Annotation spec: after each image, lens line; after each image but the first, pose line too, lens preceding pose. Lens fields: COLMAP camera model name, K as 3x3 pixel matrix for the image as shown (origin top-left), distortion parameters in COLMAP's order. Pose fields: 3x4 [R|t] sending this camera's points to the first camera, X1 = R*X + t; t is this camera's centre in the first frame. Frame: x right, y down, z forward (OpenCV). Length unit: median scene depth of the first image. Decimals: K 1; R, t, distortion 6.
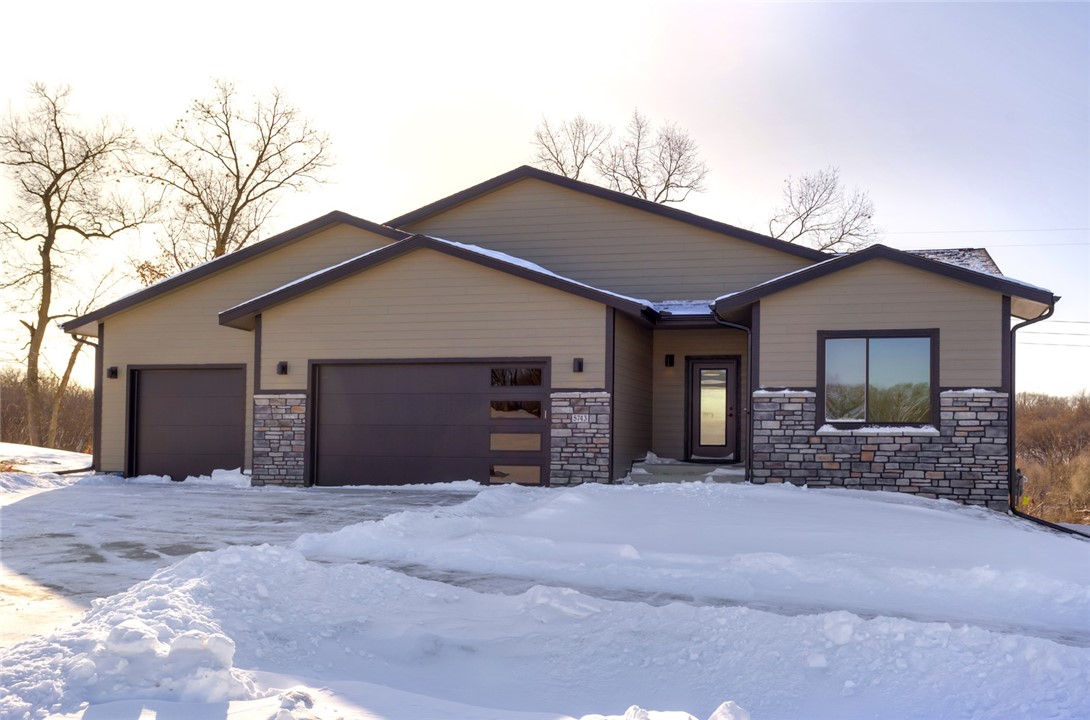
lens RADIAL K [[973.3, 0, 545.0], [0, 973.3, 360.0], [0, 0, 1]] dist [-0.002198, 0.003466]
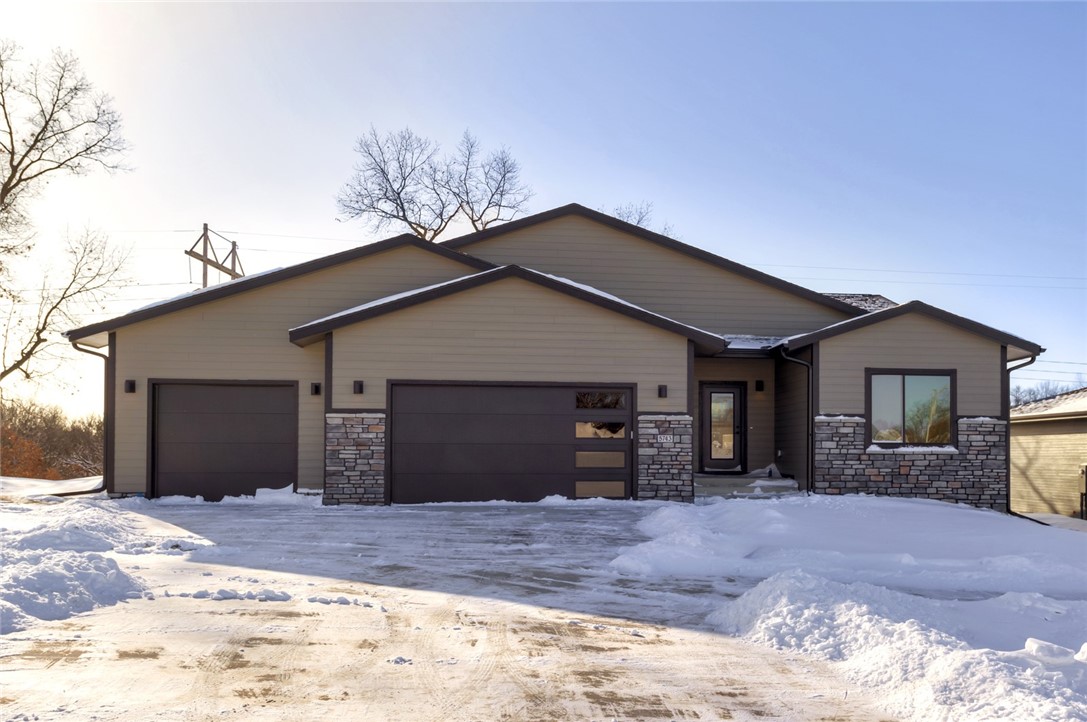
lens RADIAL K [[947.0, 0, 543.5], [0, 947.0, 361.0], [0, 0, 1]] dist [0.005764, -0.005342]
pose [[0.939791, 0.024155, 0.340896, -0.471967], [-0.025709, 0.999669, 0.000041, -0.026359], [-0.340783, -0.008803, 0.940101, 0.017101]]
